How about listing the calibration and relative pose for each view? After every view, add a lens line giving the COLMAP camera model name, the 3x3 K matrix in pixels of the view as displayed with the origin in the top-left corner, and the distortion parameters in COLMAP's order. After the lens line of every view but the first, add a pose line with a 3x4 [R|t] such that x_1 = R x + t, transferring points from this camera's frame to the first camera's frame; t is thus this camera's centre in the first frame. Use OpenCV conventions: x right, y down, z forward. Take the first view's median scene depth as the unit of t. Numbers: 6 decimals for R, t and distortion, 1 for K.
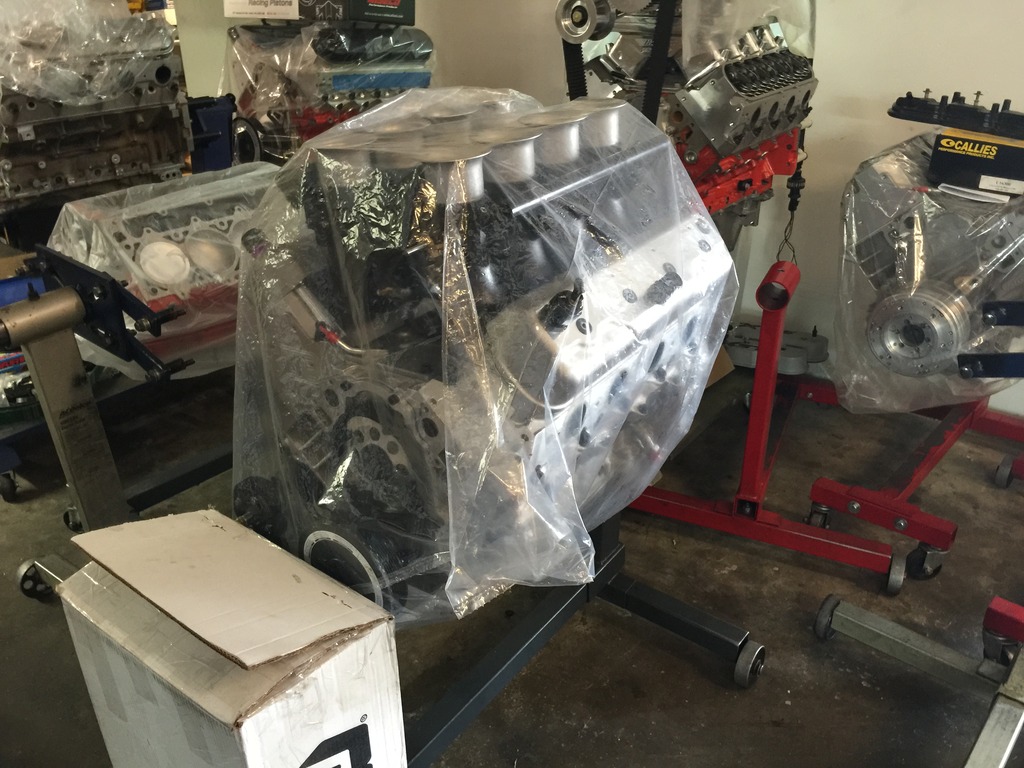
lens RADIAL K [[868.2, 0, 512.0], [0, 868.2, 384.0], [0, 0, 1]] dist [-0.000612, -0.000677]
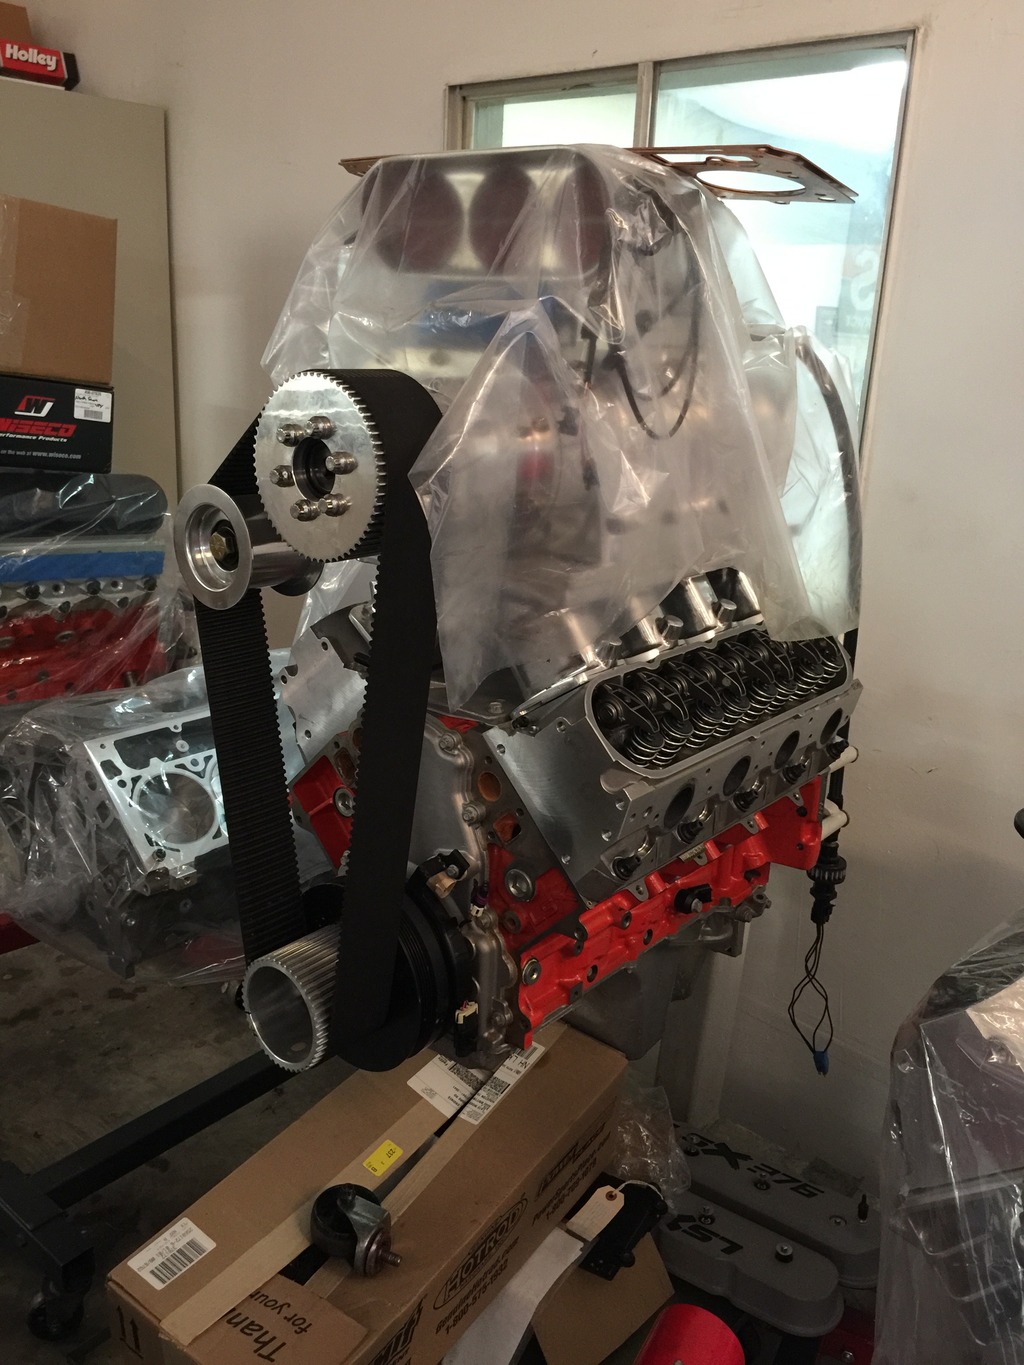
lens RADIAL K [[1200.3, 0, 512.0], [0, 1200.3, 682.5], [0, 0, 1]] dist [0.050964, -0.000162]
pose [[0.996948, 0.075093, -0.021365, 0.185116], [-0.077628, 0.982593, -0.168772, -0.230676], [0.008320, 0.169915, 0.985424, 0.387599]]
